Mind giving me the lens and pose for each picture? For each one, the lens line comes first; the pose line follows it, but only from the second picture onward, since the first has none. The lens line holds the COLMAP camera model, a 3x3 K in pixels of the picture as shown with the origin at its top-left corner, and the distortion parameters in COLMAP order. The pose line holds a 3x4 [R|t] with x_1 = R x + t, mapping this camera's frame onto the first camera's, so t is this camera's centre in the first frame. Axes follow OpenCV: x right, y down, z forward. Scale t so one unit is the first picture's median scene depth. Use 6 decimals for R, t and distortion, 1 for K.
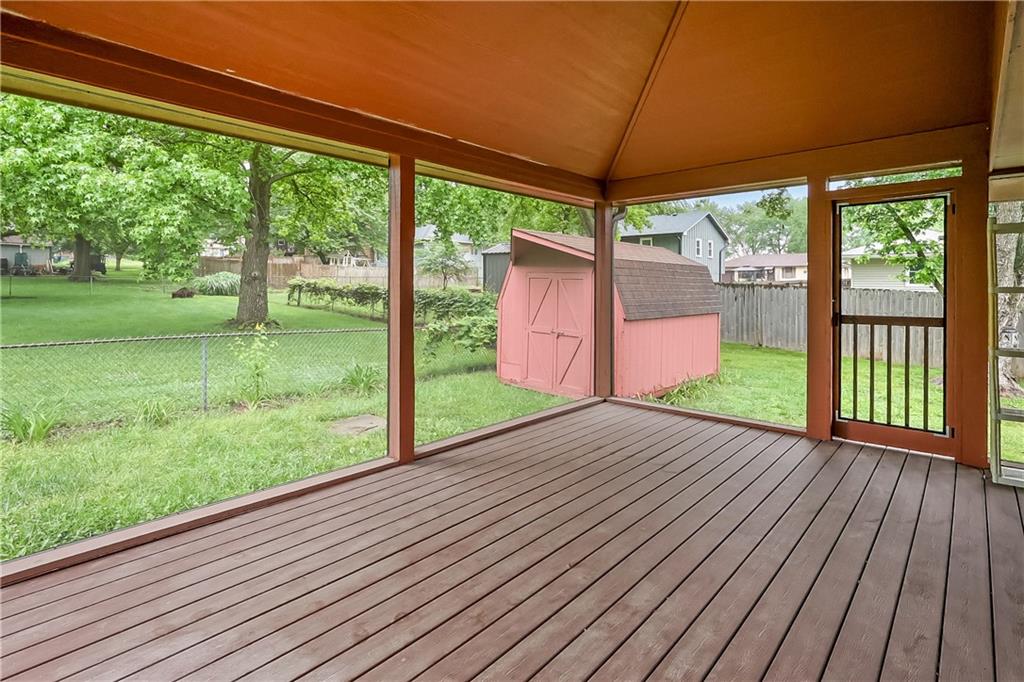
lens RADIAL K [[502.5, 0, 512.0], [0, 502.5, 341.0], [0, 0, 1]] dist [-0.001102, -0.000194]
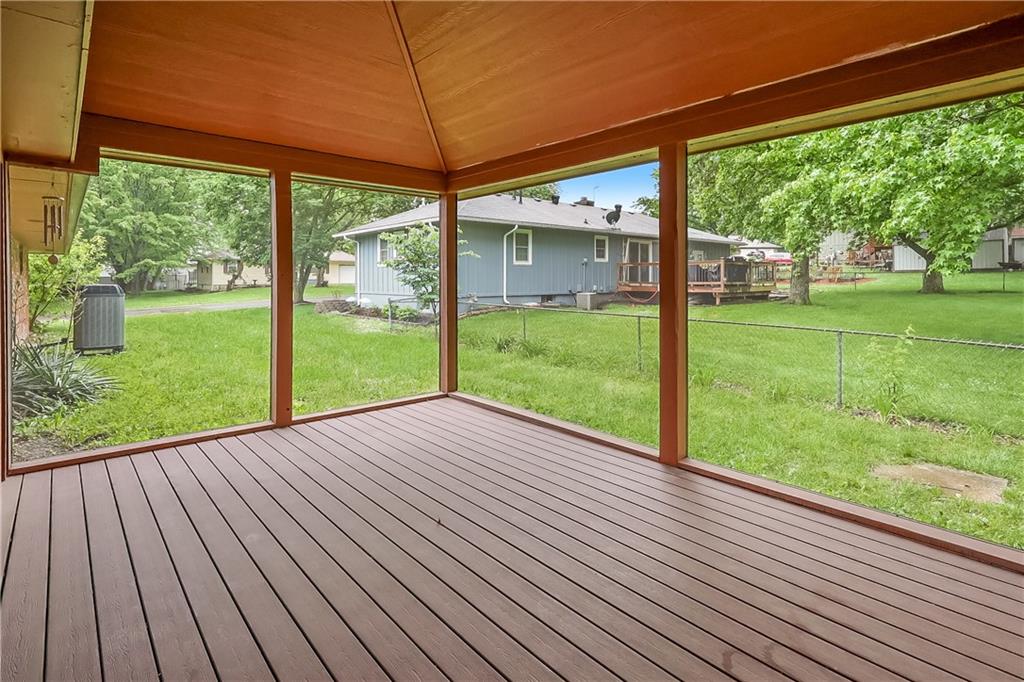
lens RADIAL K [[502.5, 0, 512.0], [0, 502.5, 341.0], [0, 0, 1]] dist [-0.001102, -0.000194]
pose [[-0.100789, 0.118171, -0.987865, 0.755333], [-0.110082, 0.985500, 0.129119, -0.081955], [0.988799, 0.121759, -0.086319, 0.778877]]
